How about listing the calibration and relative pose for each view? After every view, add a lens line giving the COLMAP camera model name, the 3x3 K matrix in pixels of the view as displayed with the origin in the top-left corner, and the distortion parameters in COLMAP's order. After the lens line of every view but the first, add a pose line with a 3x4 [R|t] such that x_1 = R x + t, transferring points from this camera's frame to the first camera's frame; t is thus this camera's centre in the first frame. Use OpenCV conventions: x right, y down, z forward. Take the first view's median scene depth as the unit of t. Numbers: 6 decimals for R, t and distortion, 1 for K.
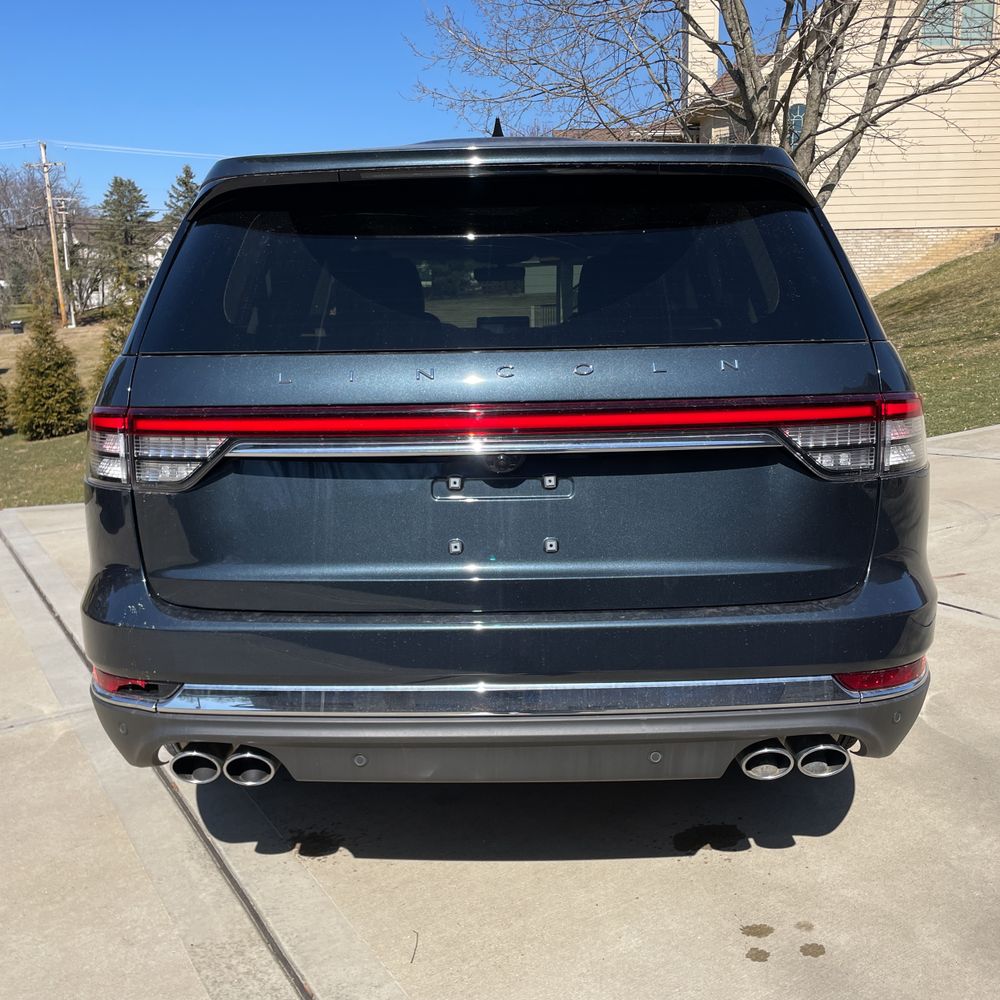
lens RADIAL K [[1006.1, 0, 485.5], [0, 1006.1, 520.4], [0, 0, 1]] dist [0.014774, 0.000000]
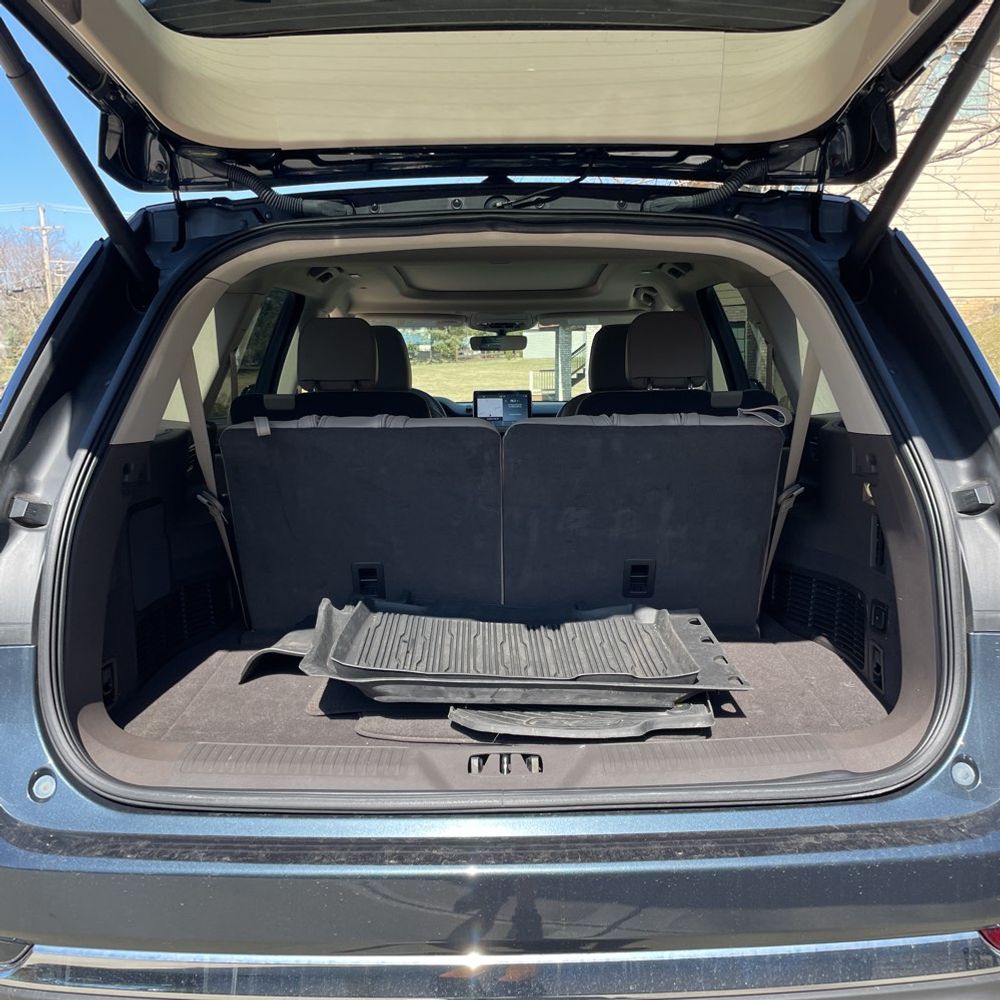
lens RADIAL K [[1006.1, 0, 506.6], [0, 1006.1, 527.0], [0, 0, 1]] dist [0.014774, 0.000000]
pose [[0.999730, 0.003169, 0.023025, 0.002430], [-0.001896, 0.998479, -0.055105, -0.064152], [-0.023164, 0.055046, 0.998215, 0.230104]]
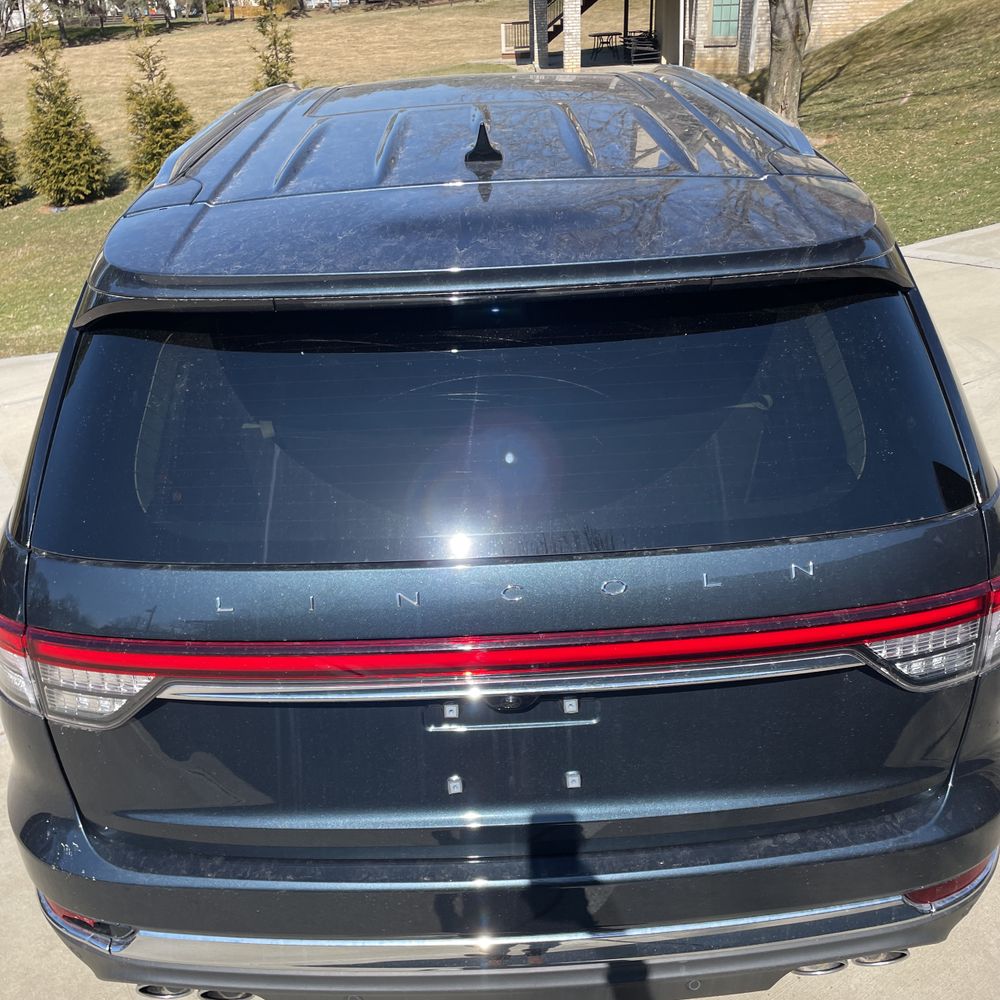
lens RADIAL K [[1006.1, 0, 490.0], [0, 1006.1, 528.2], [0, 0, 1]] dist [0.014774, 0.000000]
pose [[0.999079, -0.037544, 0.020776, -0.008310], [0.031000, 0.966320, 0.255471, -0.288113], [-0.029668, -0.254591, 0.966594, 0.200955]]
